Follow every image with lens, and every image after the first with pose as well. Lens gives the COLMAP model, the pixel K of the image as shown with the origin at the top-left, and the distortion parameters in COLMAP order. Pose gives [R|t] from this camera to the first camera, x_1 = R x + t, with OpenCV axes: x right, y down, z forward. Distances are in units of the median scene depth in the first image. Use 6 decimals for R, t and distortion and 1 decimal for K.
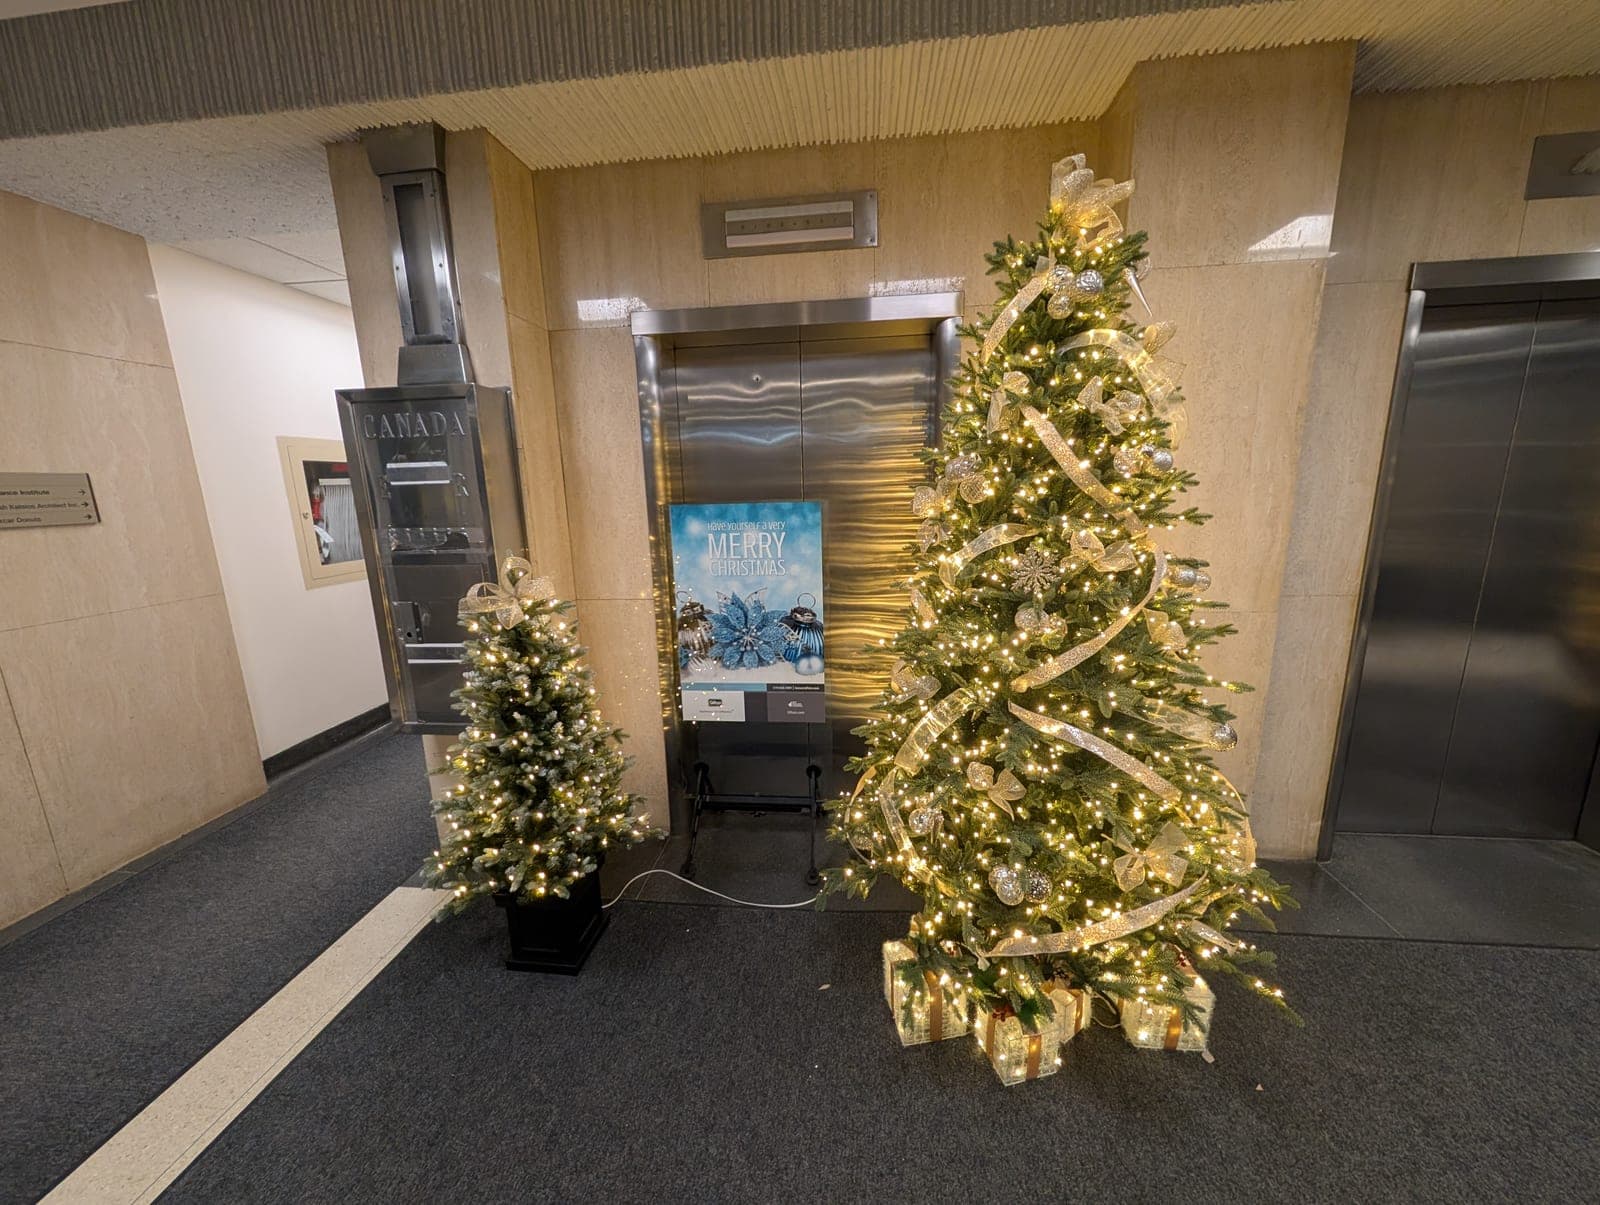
lens RADIAL K [[609.5, 0, 797.5], [0, 609.5, 610.9], [0, 0, 1]] dist [-0.001573, 0.000325]
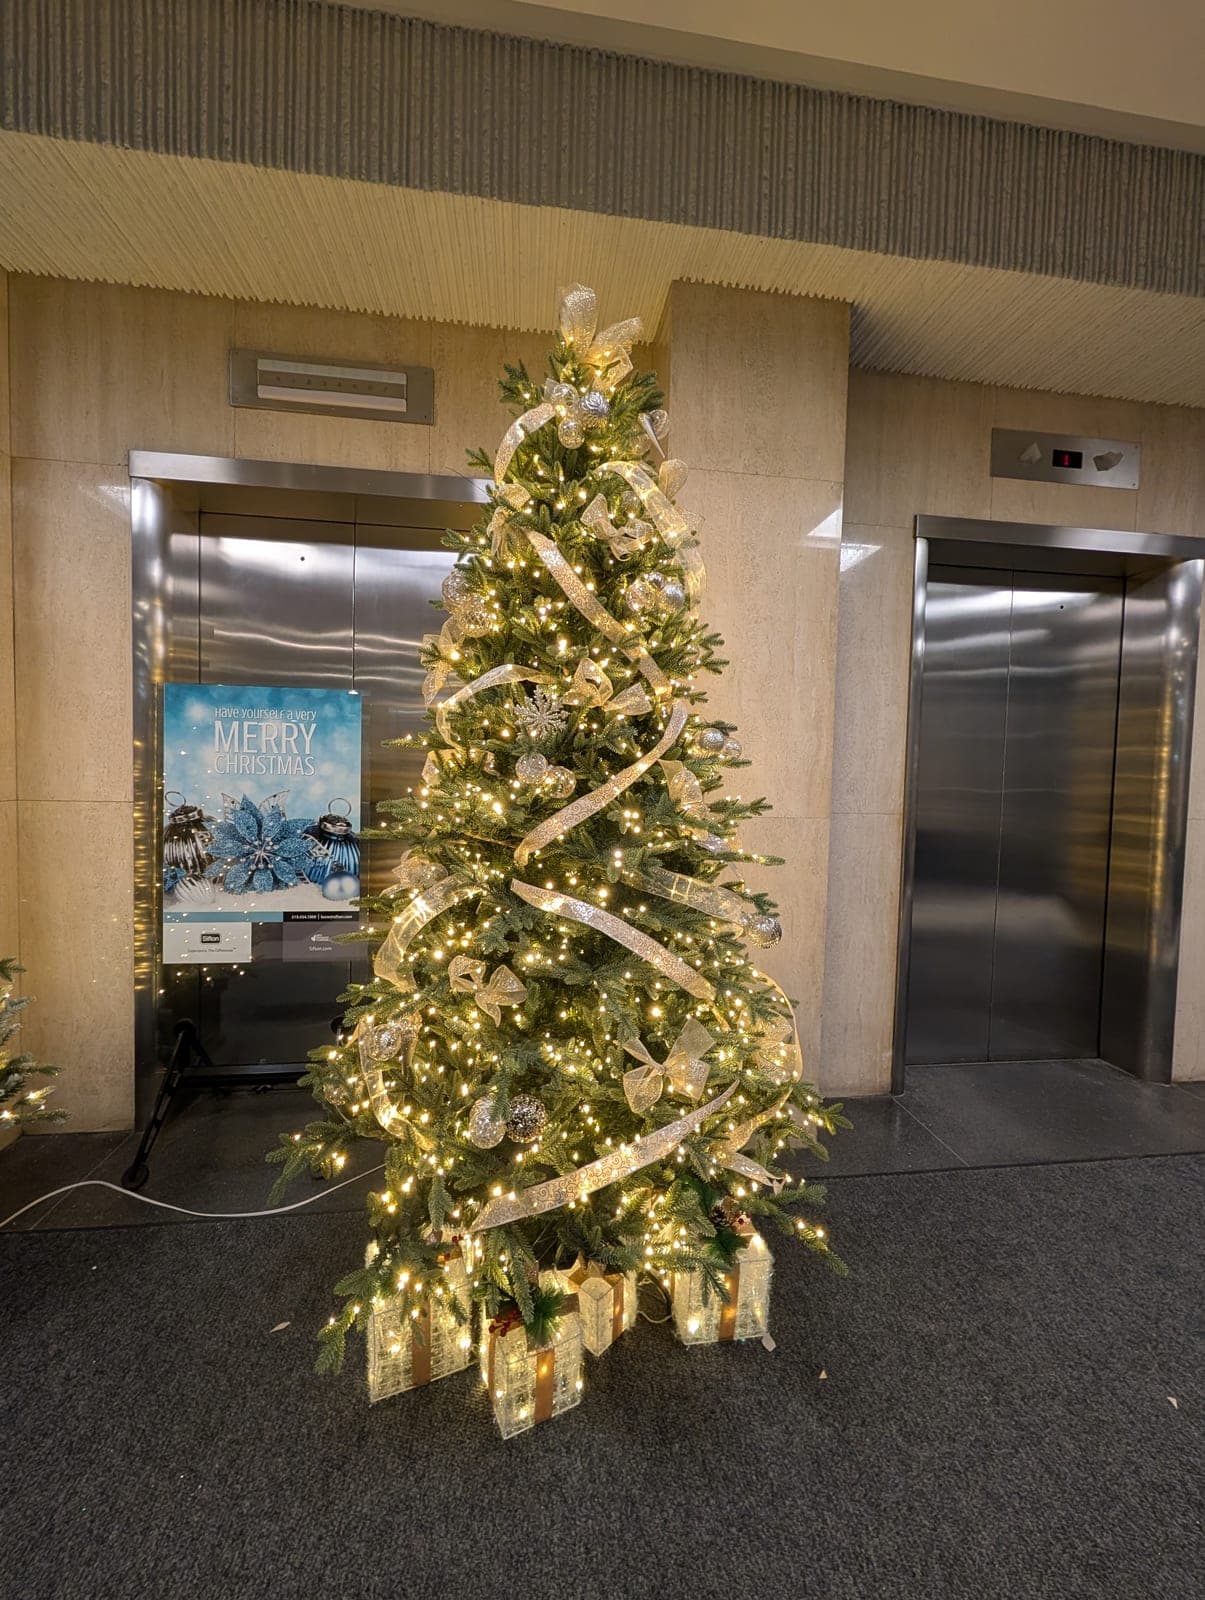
lens RADIAL K [[609.5, 0, 602.4], [0, 609.5, 798.3], [0, 0, 1]] dist [-0.001573, 0.000325]
pose [[0.970092, 0.040385, 0.239354, 0.204237], [-0.000551, 0.986427, -0.164198, 0.134794], [-0.242737, 0.159156, 0.956947, 0.149092]]
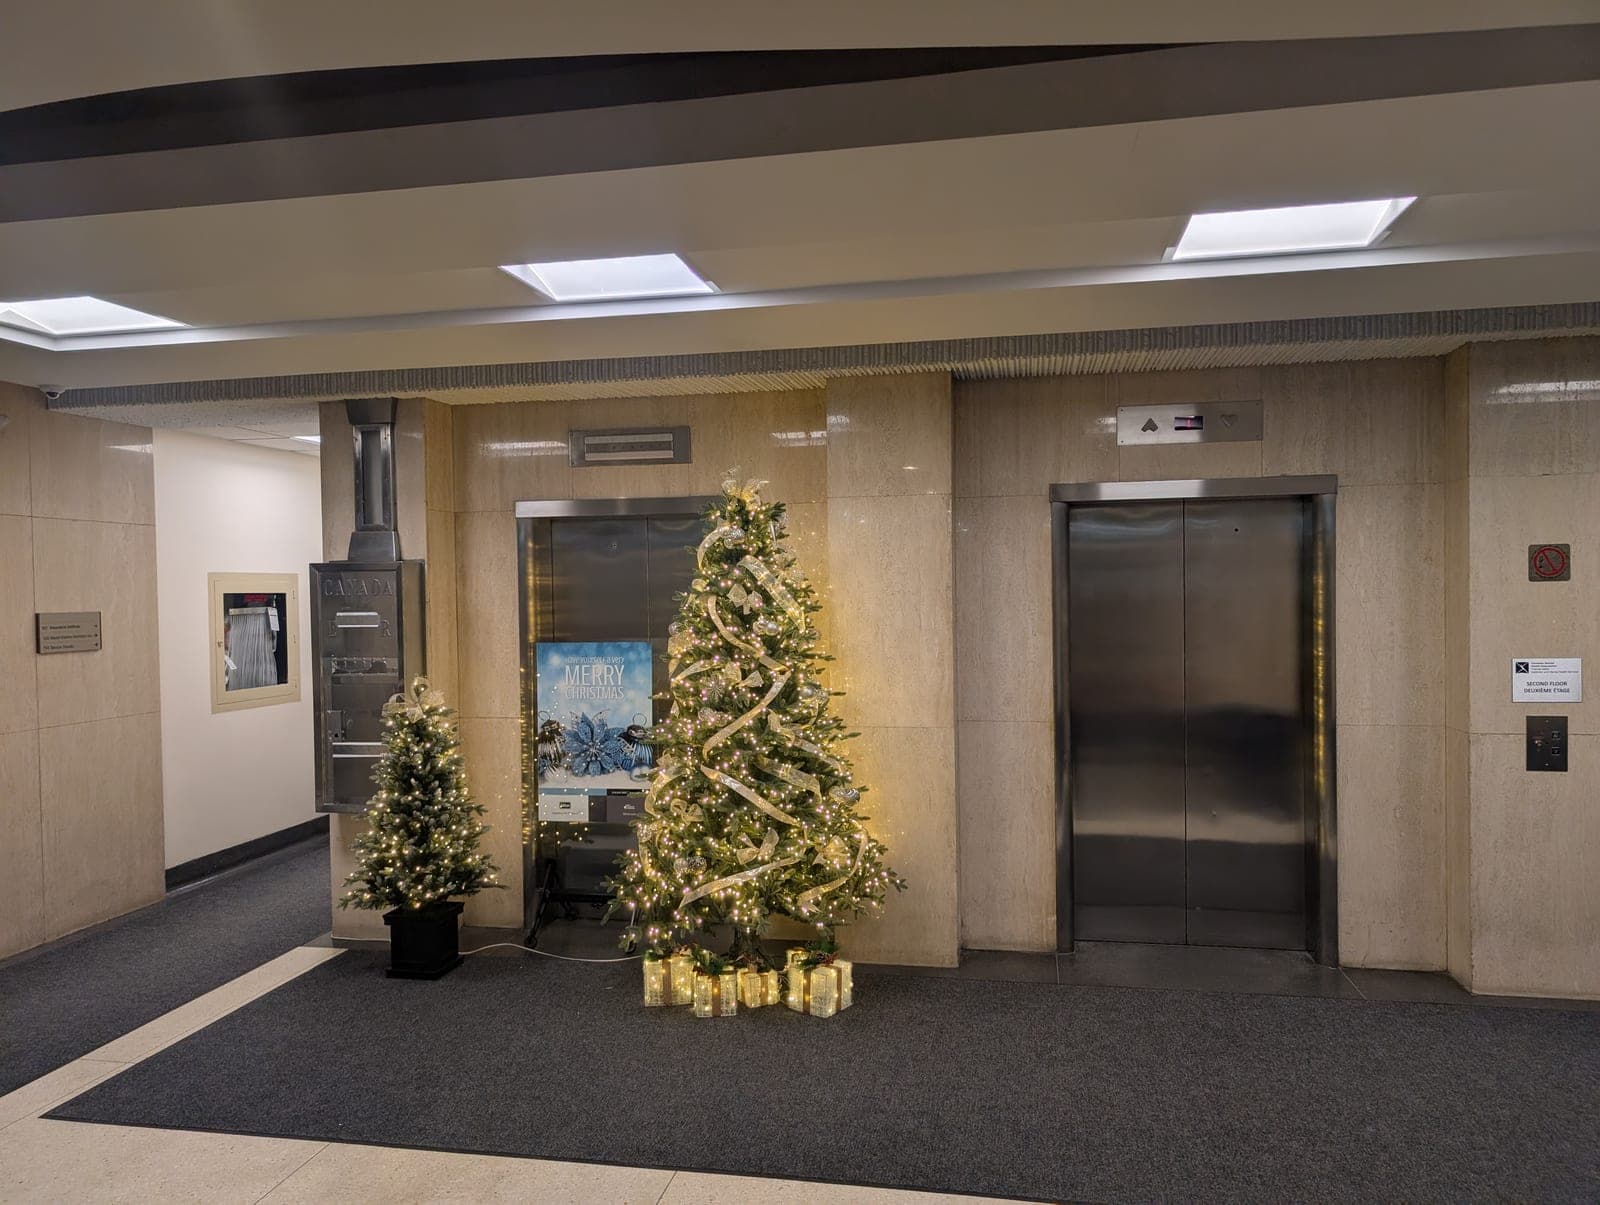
lens RADIAL K [[1153.4, 0, 797.0], [0, 1153.4, 614.8], [0, 0, 1]] dist [0.020162, -0.019701]
pose [[0.996498, 0.013866, -0.082465, 0.663929], [-0.028532, 0.983357, -0.179427, 0.233585], [0.078604, 0.181152, 0.980309, -1.670317]]
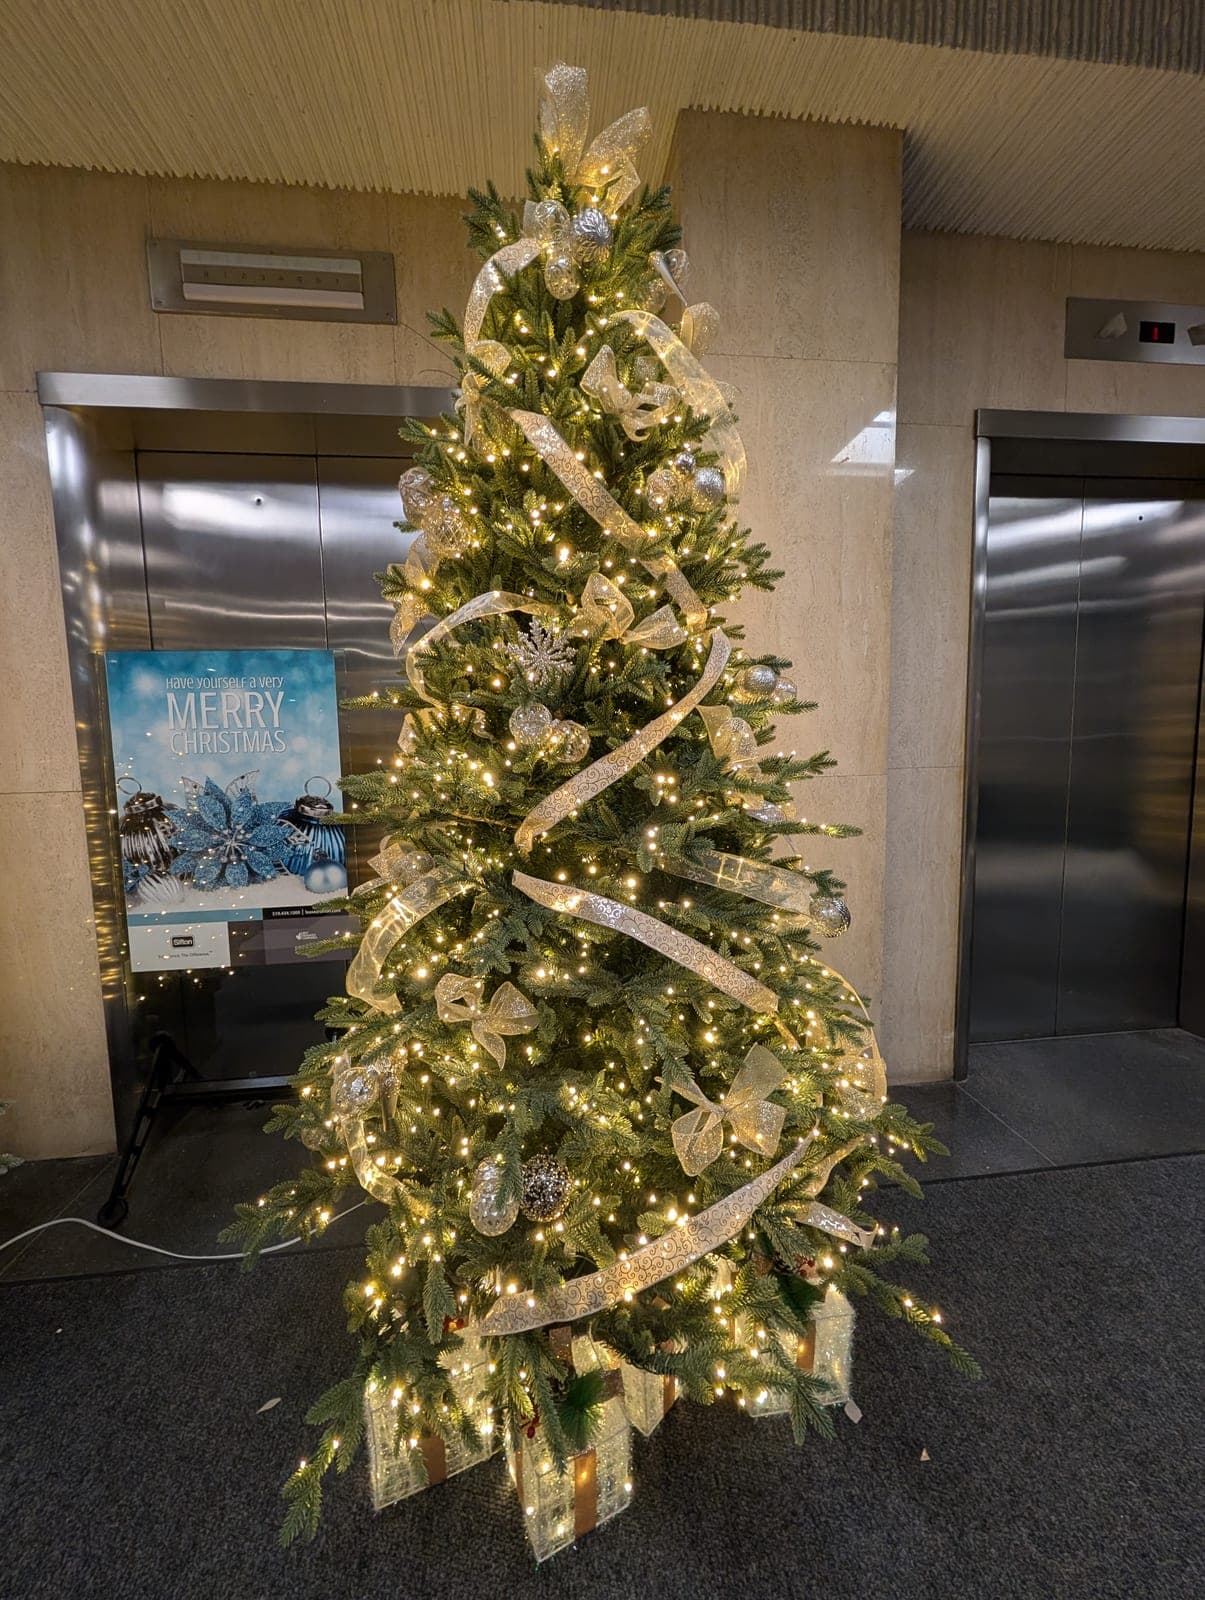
lens RADIAL K [[609.5, 0, 601.4], [0, 609.5, 799.5], [0, 0, 1]] dist [-0.001573, 0.000325]
pose [[0.974809, -0.014748, 0.222555, 0.228048], [0.040371, 0.992997, -0.111025, 0.115305], [-0.219359, 0.117213, 0.968578, 0.288721]]
